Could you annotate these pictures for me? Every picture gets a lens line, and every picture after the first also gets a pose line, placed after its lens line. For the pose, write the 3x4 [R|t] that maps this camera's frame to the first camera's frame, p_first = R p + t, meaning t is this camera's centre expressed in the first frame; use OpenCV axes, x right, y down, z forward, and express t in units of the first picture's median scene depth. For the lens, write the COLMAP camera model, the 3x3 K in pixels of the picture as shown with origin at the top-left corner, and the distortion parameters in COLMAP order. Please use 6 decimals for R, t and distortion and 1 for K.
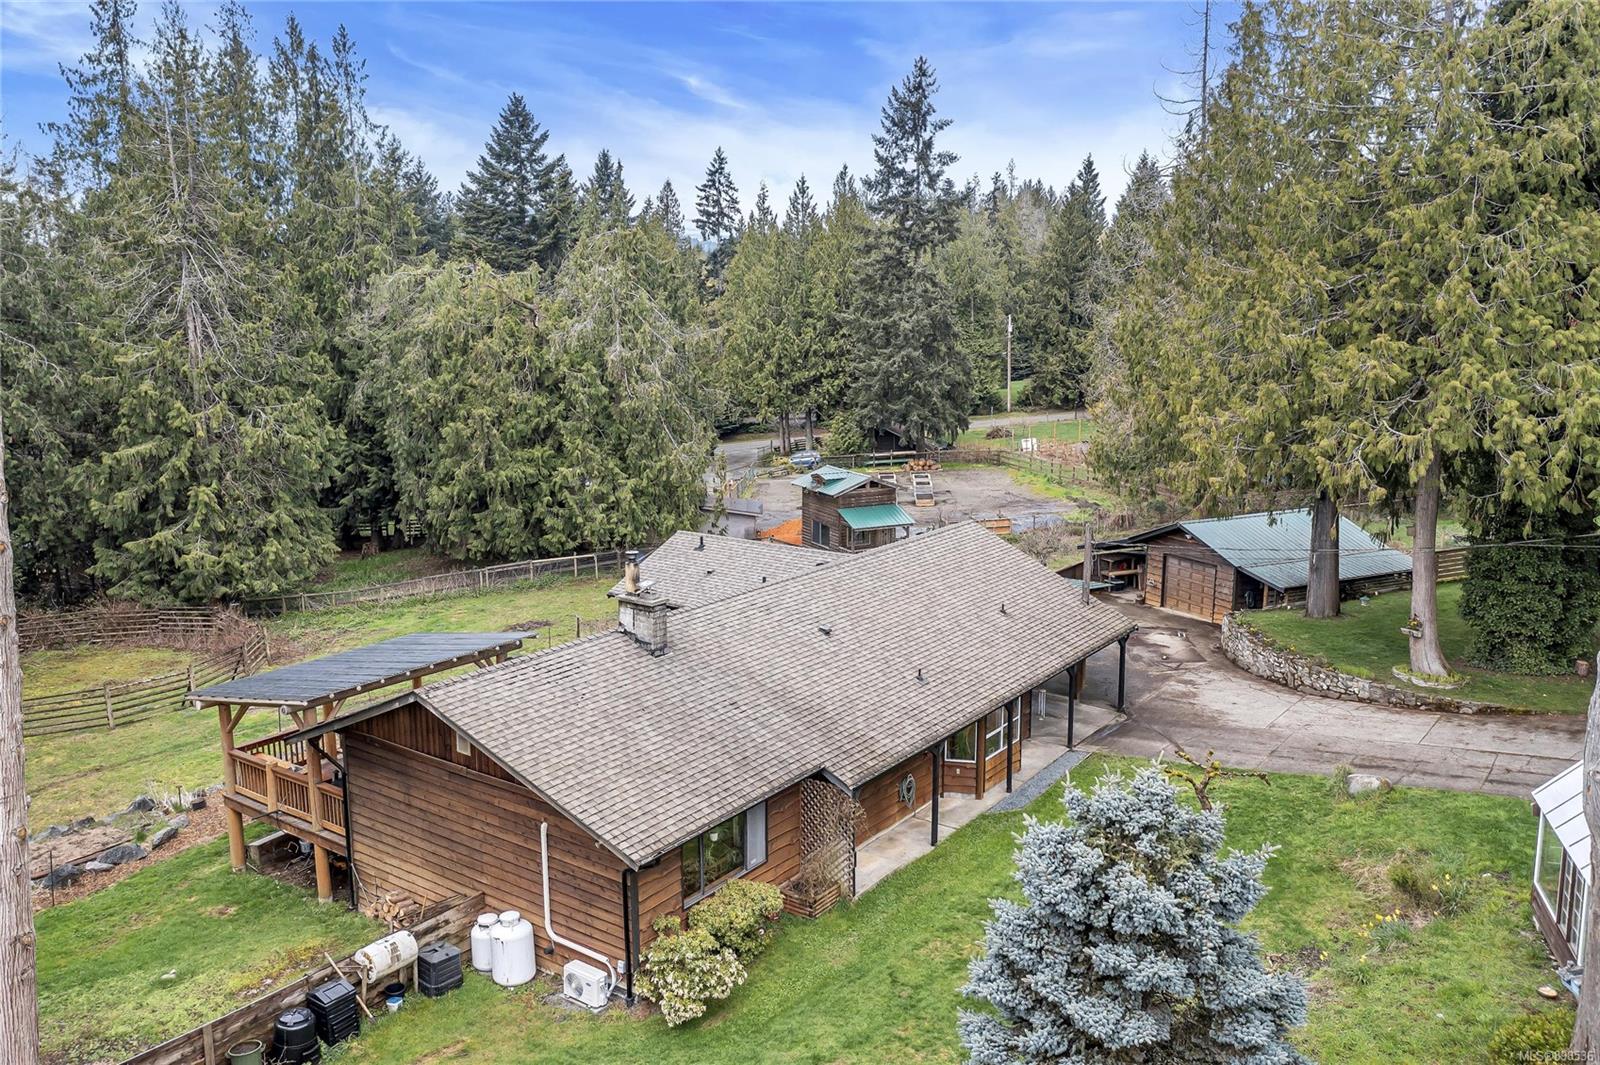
lens RADIAL K [[1295.2, 0, 803.3], [0, 1295.2, 531.8], [0, 0, 1]] dist [-0.004358, -0.001908]
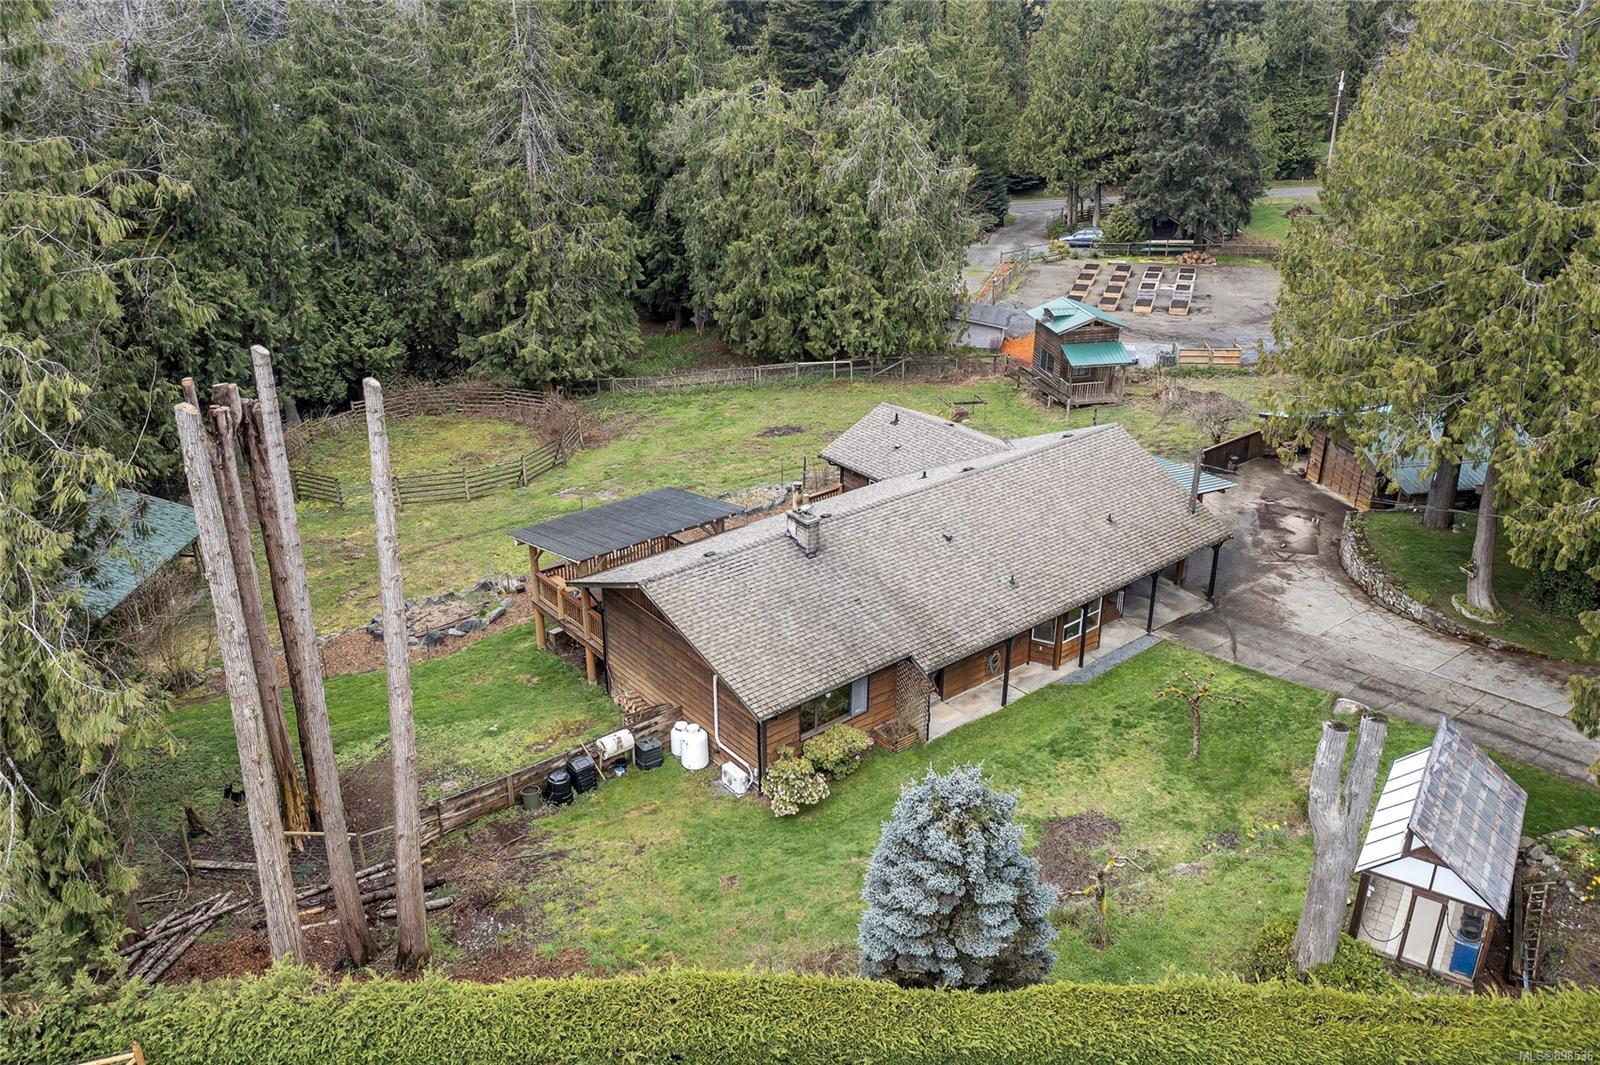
lens RADIAL K [[1295.2, 0, 796.3], [0, 1295.2, 531.3], [0, 0, 1]] dist [-0.004358, -0.001908]
pose [[0.965202, 0.111794, -0.236405, 0.094819], [-0.053715, 0.969494, 0.239156, -0.125495], [0.255930, -0.218136, 0.941763, -0.153930]]
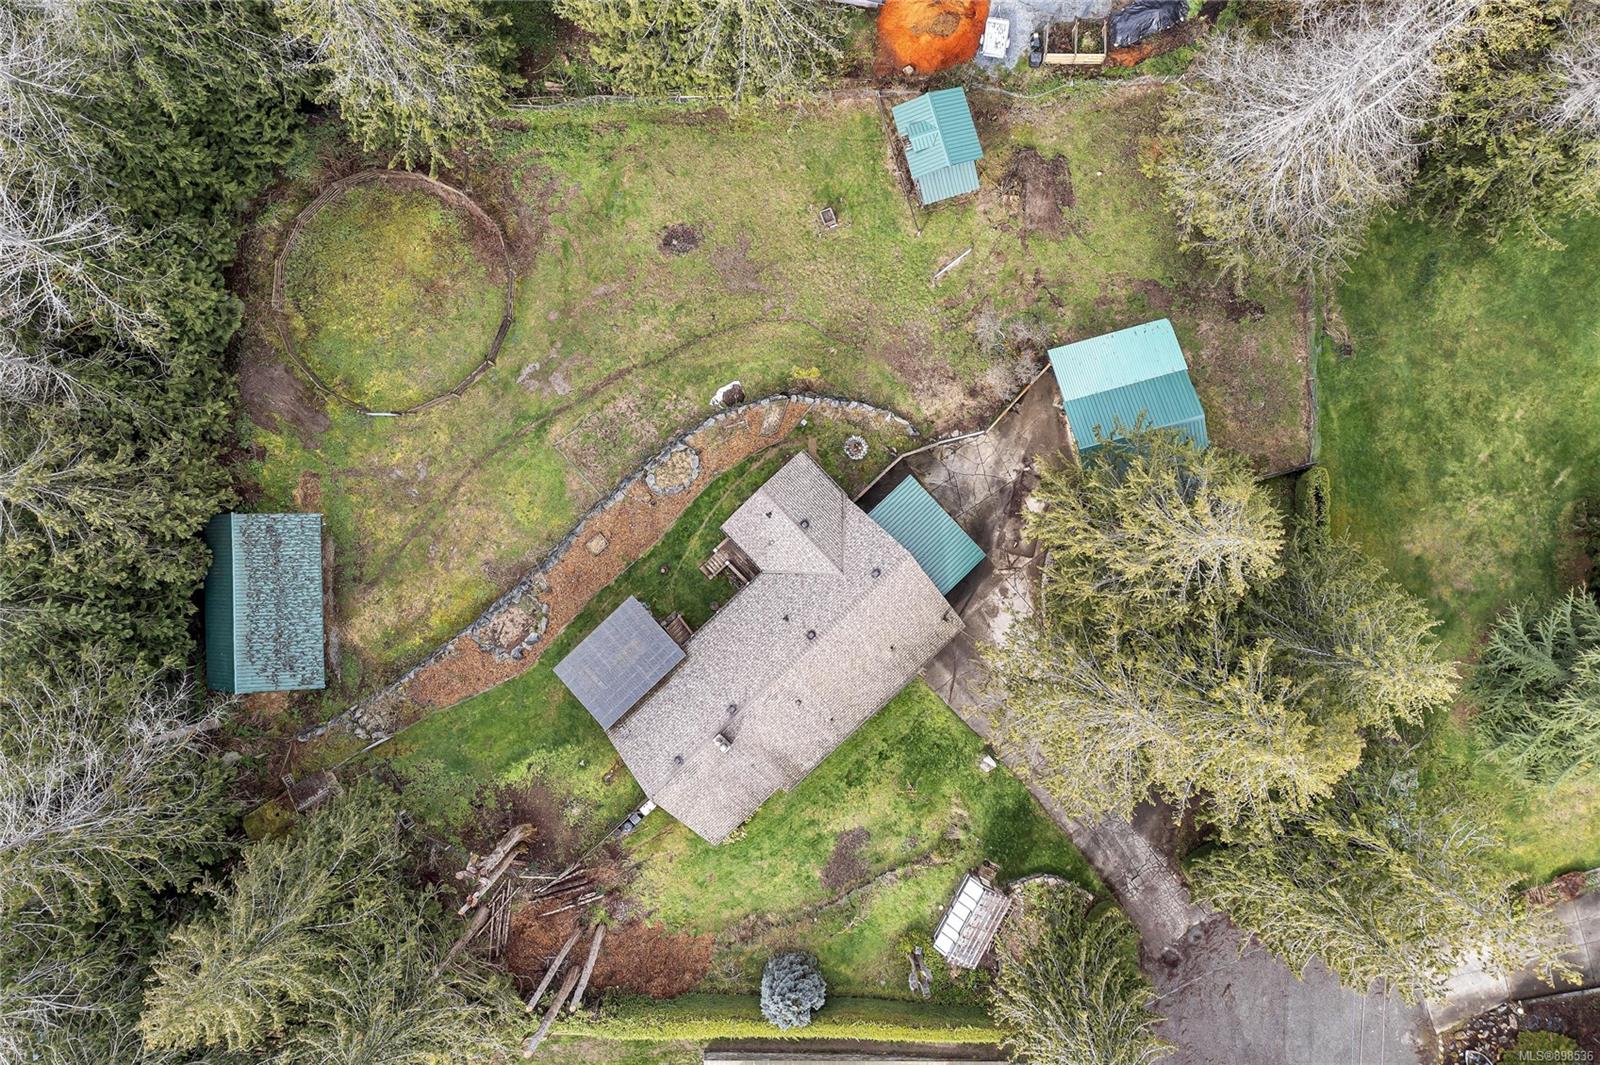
lens RADIAL K [[1295.2, 0, 803.5], [0, 1295.2, 531.8], [0, 0, 1]] dist [-0.004358, -0.001908]
pose [[0.981531, 0.191181, -0.006783, -0.010028], [-0.026773, 0.172391, 0.984665, -1.281098], [0.189419, -0.966298, 0.174326, 0.462263]]
